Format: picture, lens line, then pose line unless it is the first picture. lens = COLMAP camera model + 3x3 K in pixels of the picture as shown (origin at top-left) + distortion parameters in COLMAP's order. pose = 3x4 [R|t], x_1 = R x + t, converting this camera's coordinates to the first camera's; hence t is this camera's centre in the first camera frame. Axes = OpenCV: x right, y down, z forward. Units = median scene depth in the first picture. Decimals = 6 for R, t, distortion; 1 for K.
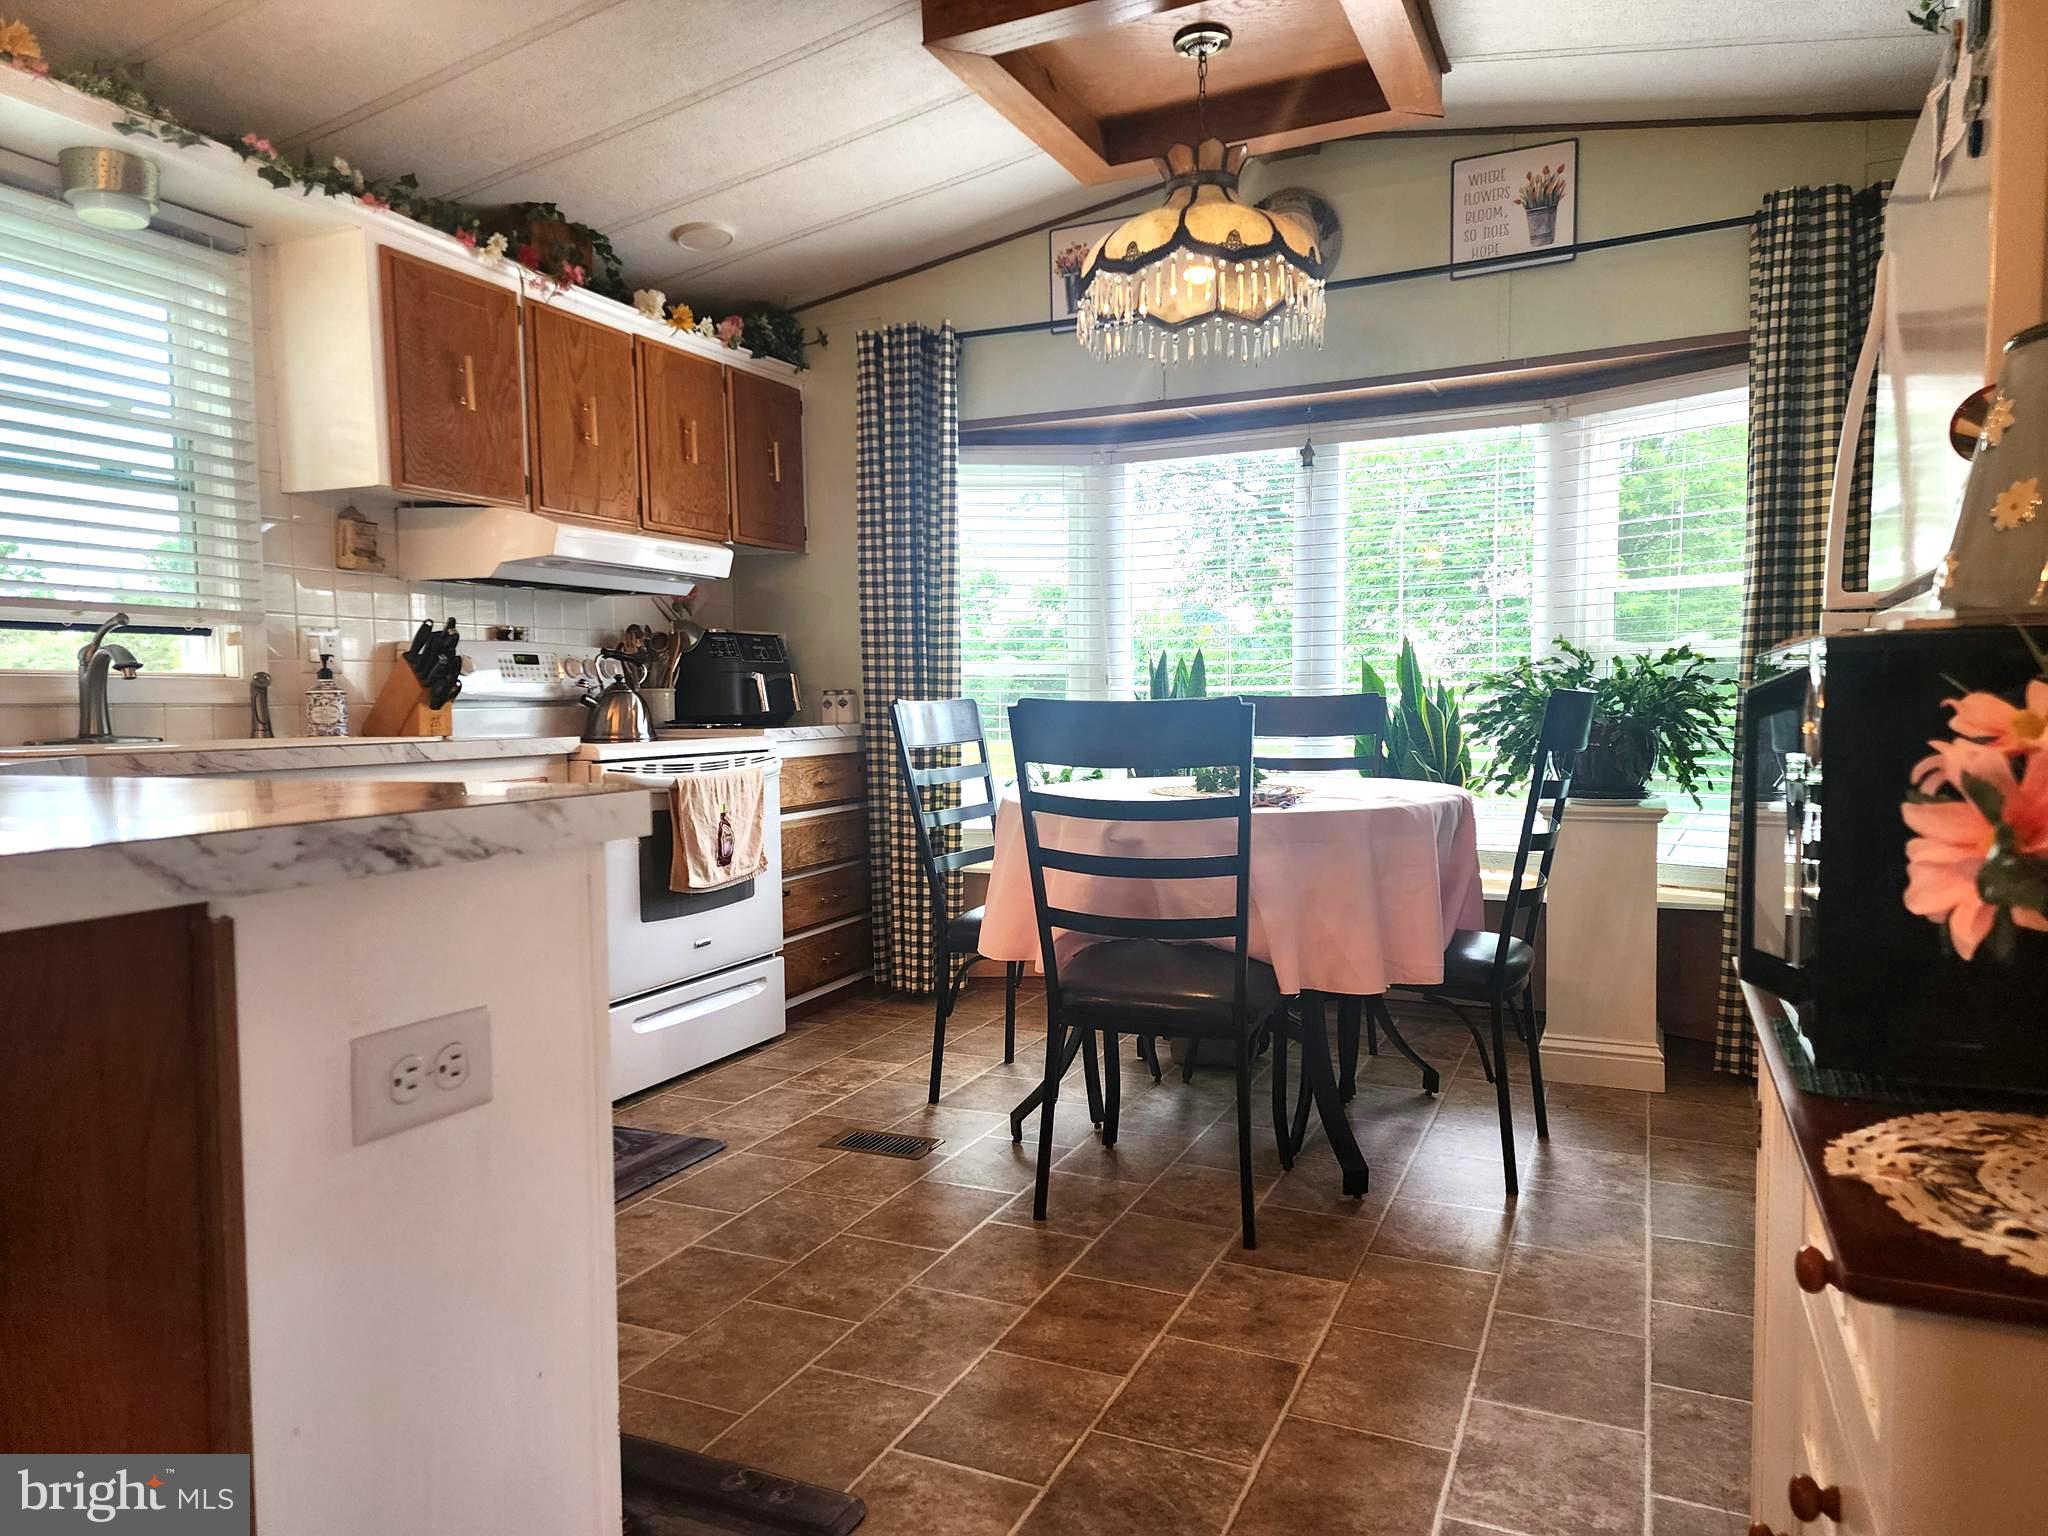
lens RADIAL K [[1380.5, 0, 1030.6], [0, 1380.5, 777.4], [0, 0, 1]] dist [0.080893, -0.059541]
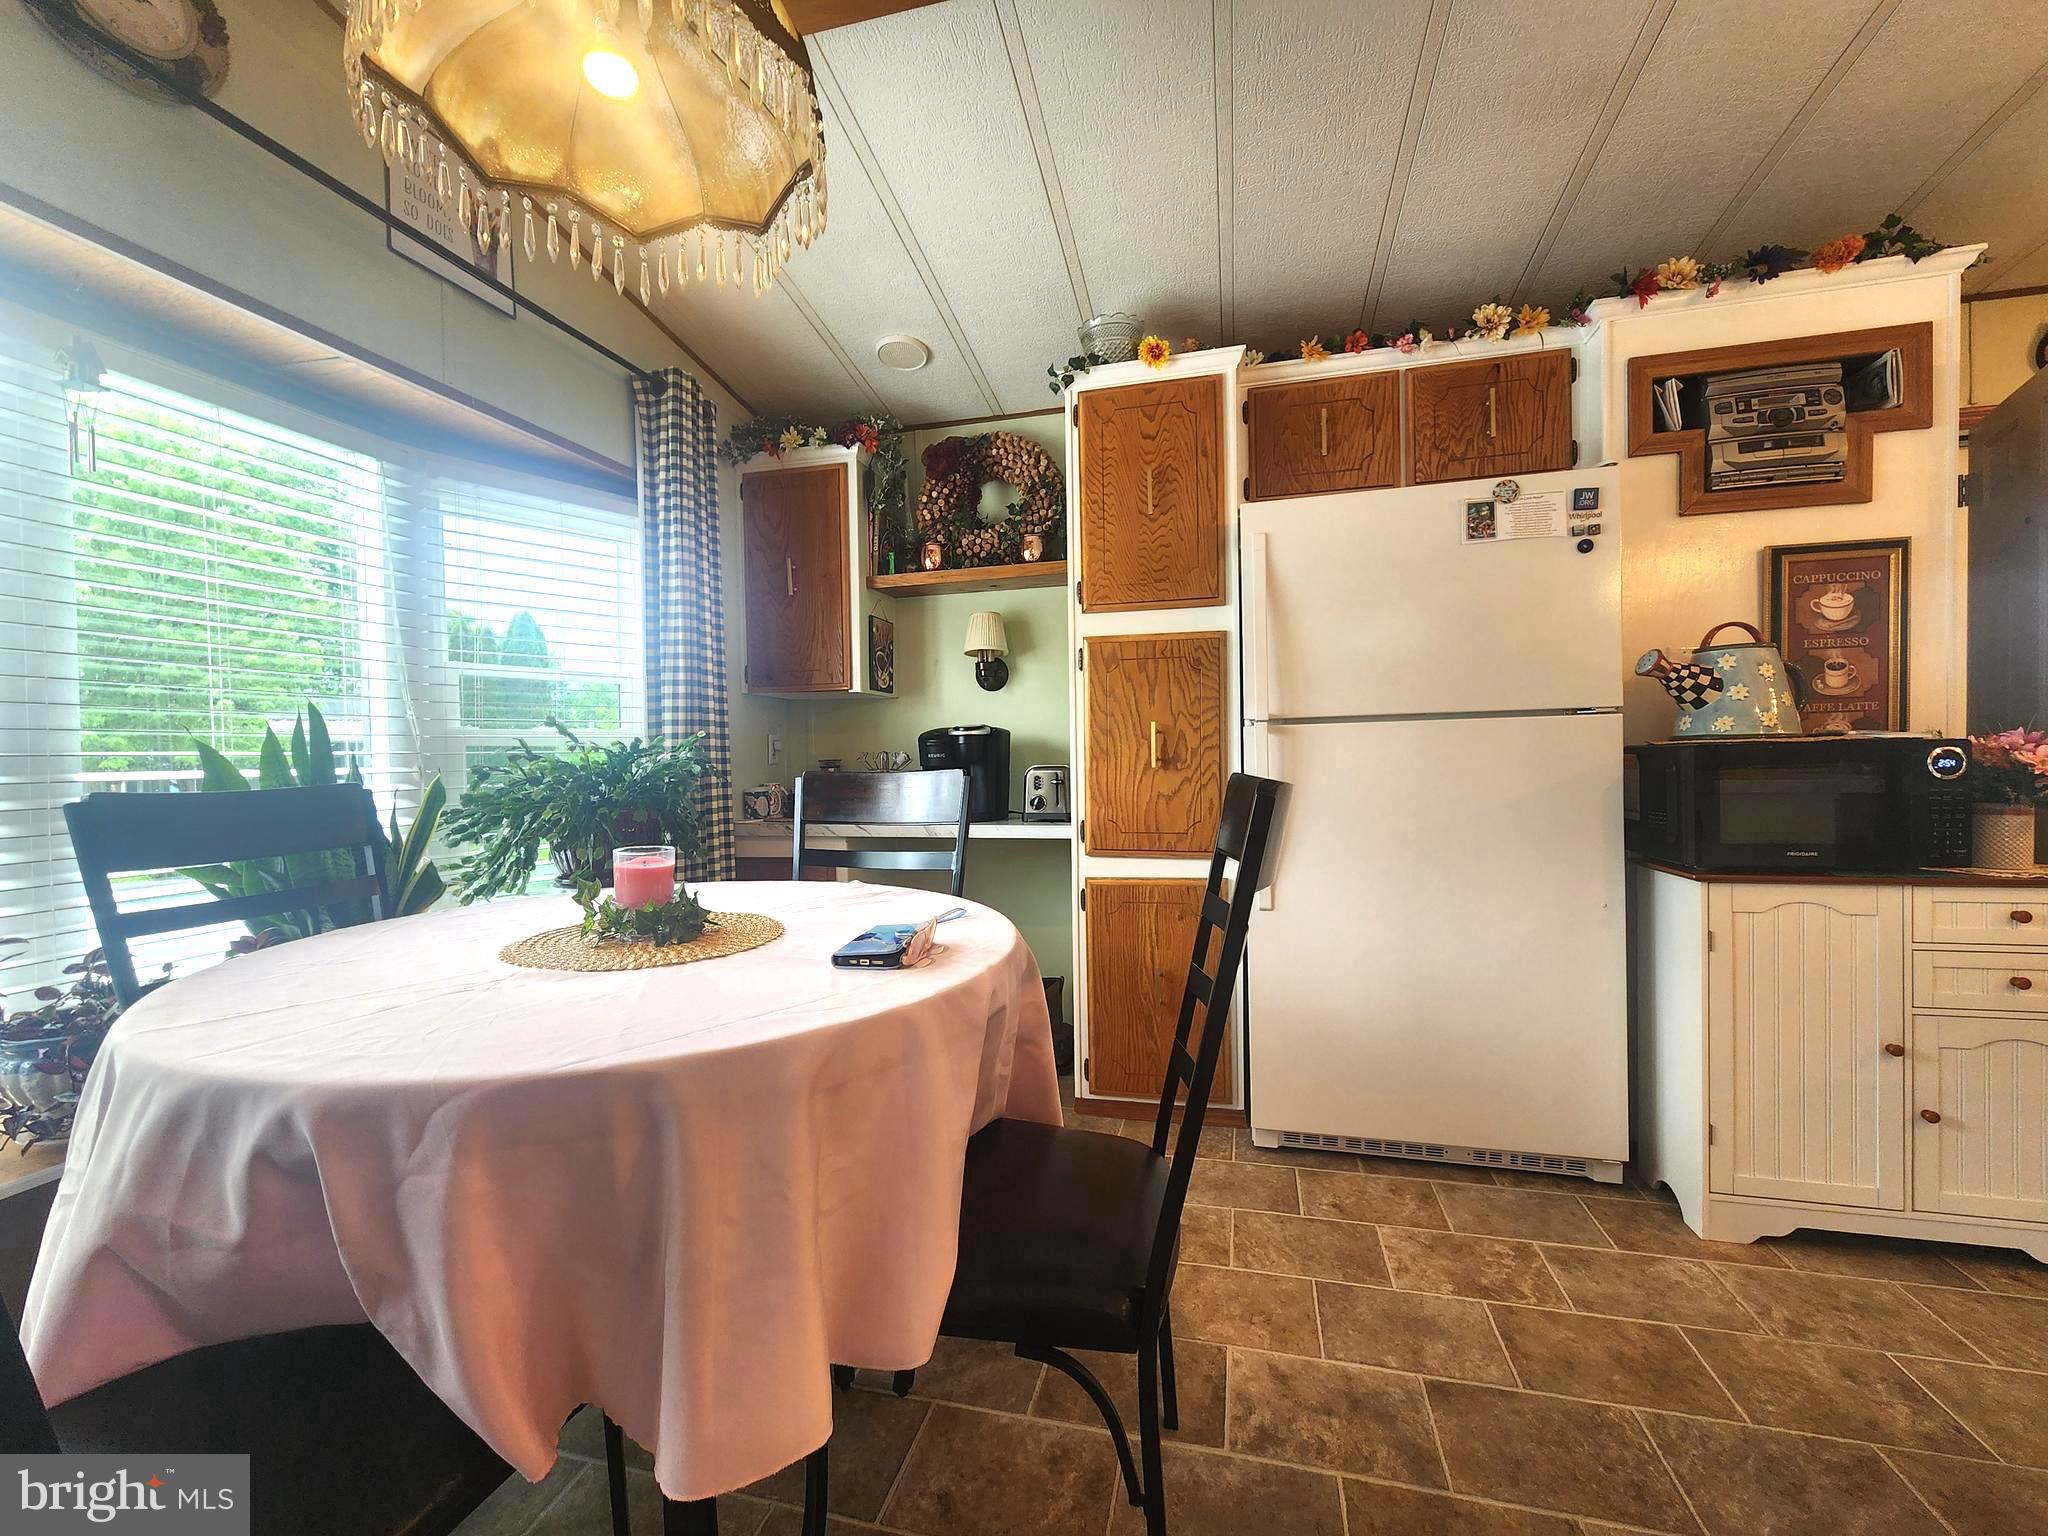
lens RADIAL K [[840.8, 0, 1032.2], [0, 840.8, 776.6], [0, 0, 1]] dist [-0.001770, -0.000139]
pose [[-0.177985, 0.002705, 0.984029, -0.407791], [0.081113, 0.996633, 0.011931, -0.075501], [-0.980684, 0.081941, -0.177605, 1.448765]]
